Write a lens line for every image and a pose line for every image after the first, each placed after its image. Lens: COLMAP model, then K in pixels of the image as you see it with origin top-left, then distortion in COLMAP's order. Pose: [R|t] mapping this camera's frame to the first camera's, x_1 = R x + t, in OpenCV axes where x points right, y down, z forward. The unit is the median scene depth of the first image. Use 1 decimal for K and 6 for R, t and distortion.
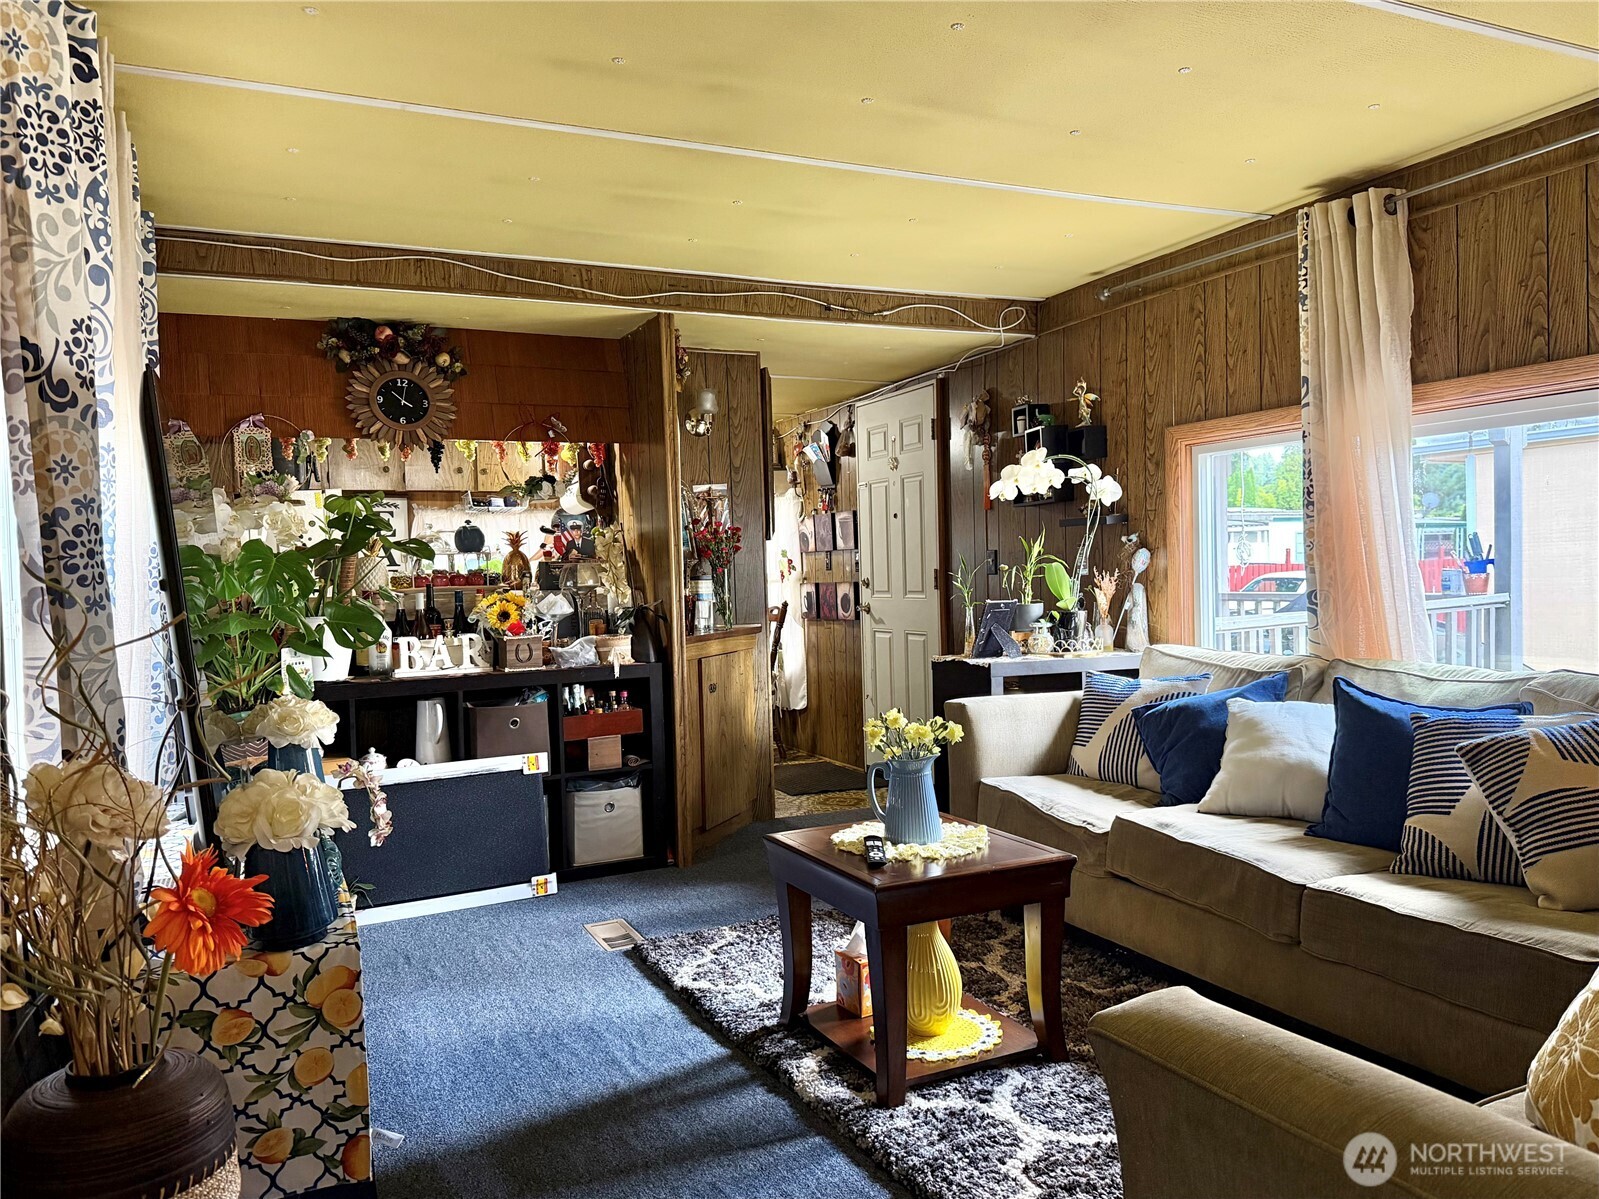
lens RADIAL K [[1129.7, 0, 799.5], [0, 1129.7, 599.5], [0, 0, 1]] dist [0.041990, -0.055277]
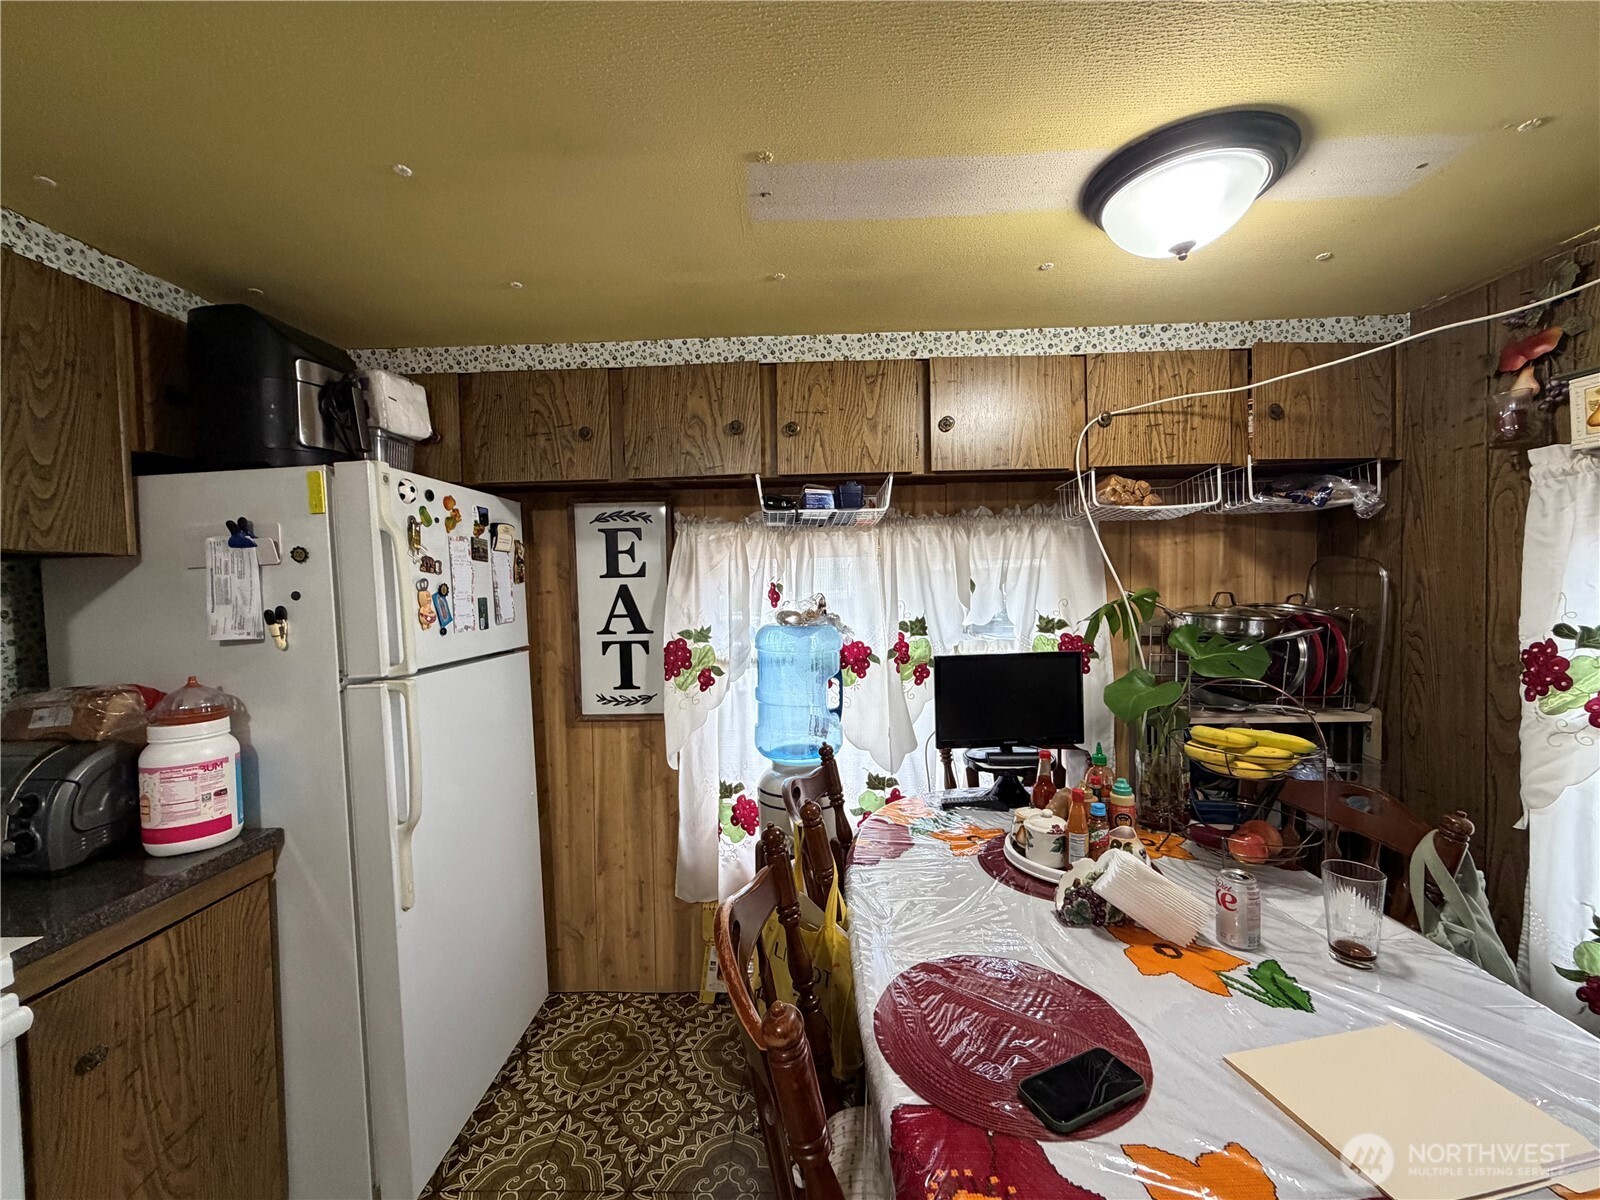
lens RADIAL K [[638.5, 0, 800.0], [0, 638.5, 600.0], [0, 0, 1]] dist [0.002431, -0.000385]
pose [[0.887718, 0.020854, -0.459915, -0.277239], [-0.018073, 0.999782, 0.010451, -0.085892], [0.460033, -0.000965, 0.887901, 1.349064]]
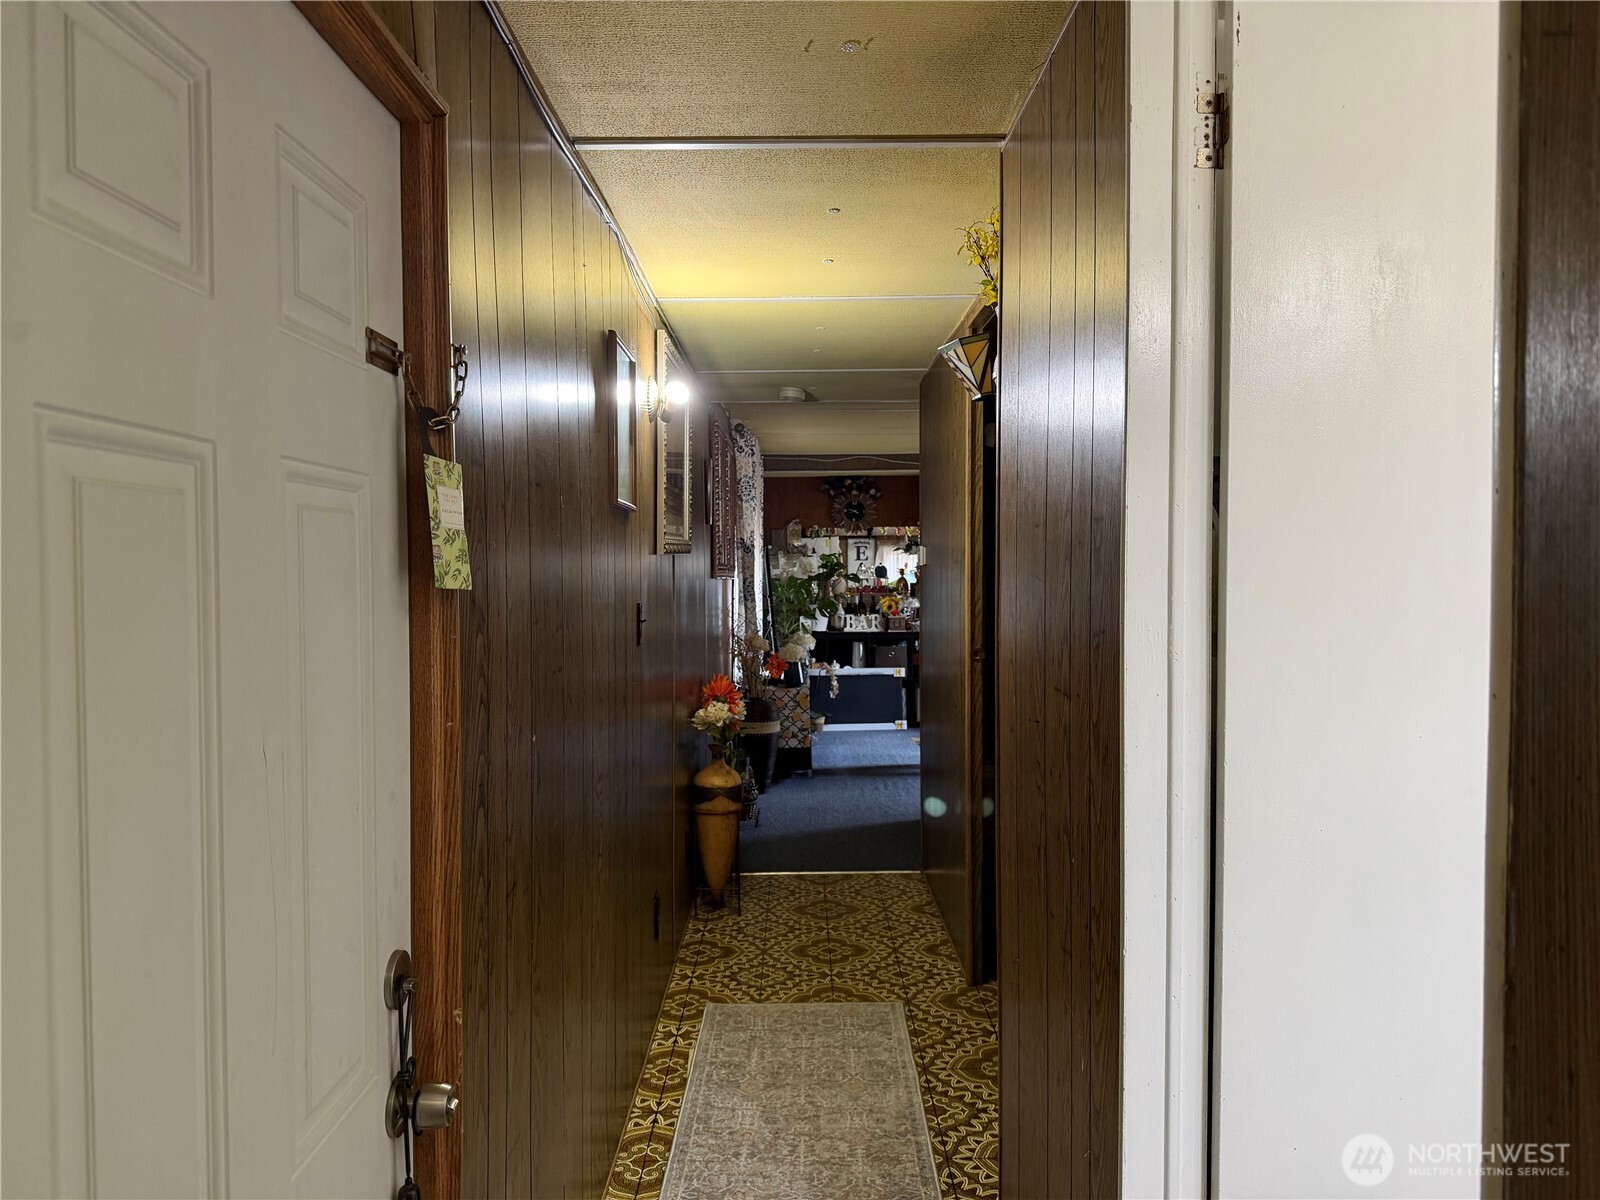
lens RADIAL K [[1130.4, 0, 800.0], [0, 1130.4, 600.0], [0, 0, 1]] dist [0.041990, -0.055277]
pose [[0.898480, 0.037759, -0.437389, 0.578520], [-0.034258, 0.999287, 0.015893, -0.030210], [0.437677, 0.000705, 0.899132, -1.139905]]
